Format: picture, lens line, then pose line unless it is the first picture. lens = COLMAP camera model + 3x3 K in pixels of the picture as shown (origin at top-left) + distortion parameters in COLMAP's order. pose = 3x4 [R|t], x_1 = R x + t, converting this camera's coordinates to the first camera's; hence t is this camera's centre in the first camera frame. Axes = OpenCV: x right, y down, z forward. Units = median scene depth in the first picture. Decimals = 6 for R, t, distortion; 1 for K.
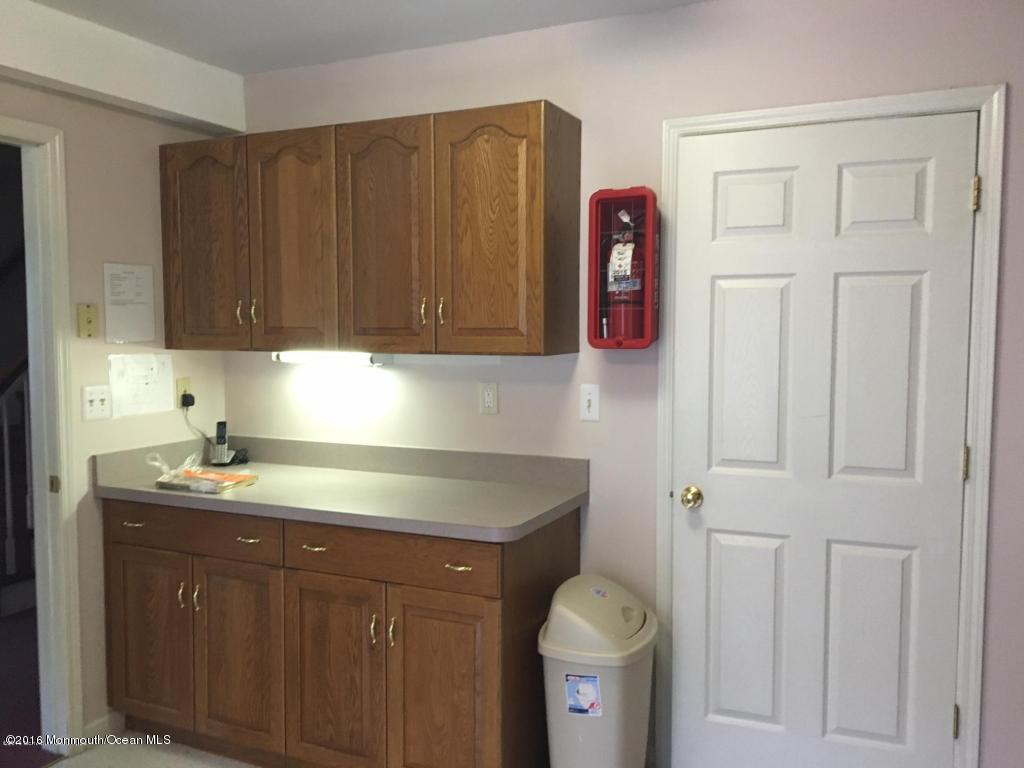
lens RADIAL K [[857.3, 0, 512.0], [0, 857.3, 384.0], [0, 0, 1]] dist [0.081101, 0.000064]
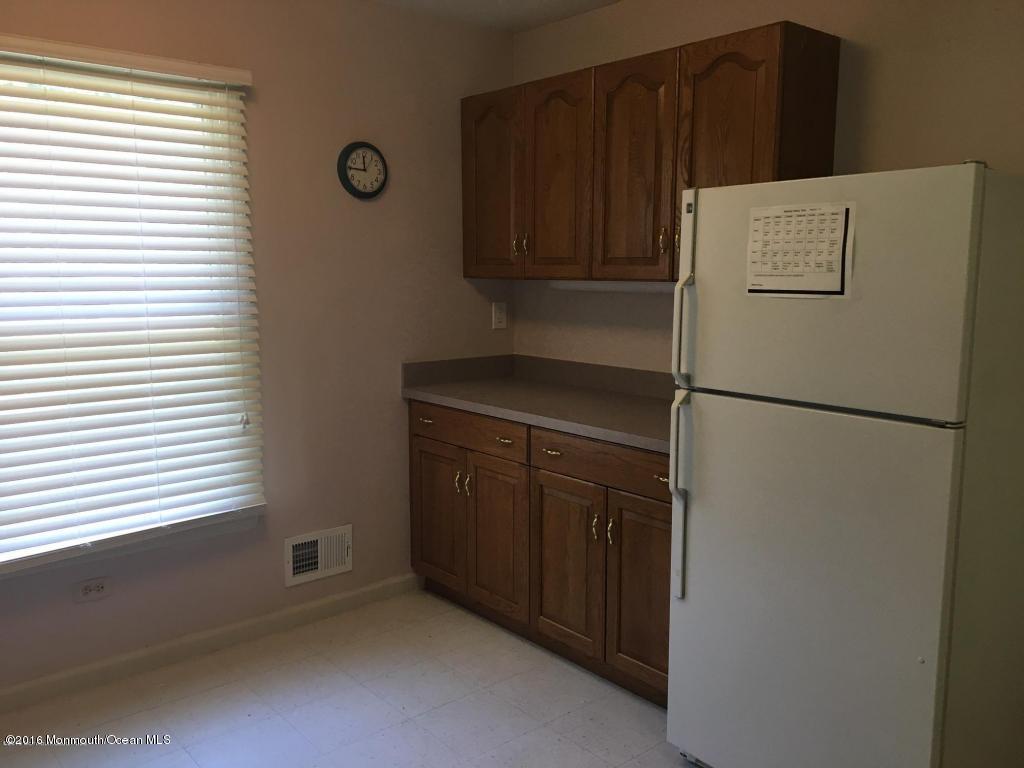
lens RADIAL K [[857.3, 0, 512.0], [0, 857.3, 384.0], [0, 0, 1]] dist [0.081101, 0.000064]
pose [[0.929088, 0.044423, -0.367183, 0.113893], [-0.014715, 0.996415, 0.083316, 0.004507], [0.369567, -0.072005, 0.926410, -0.058052]]
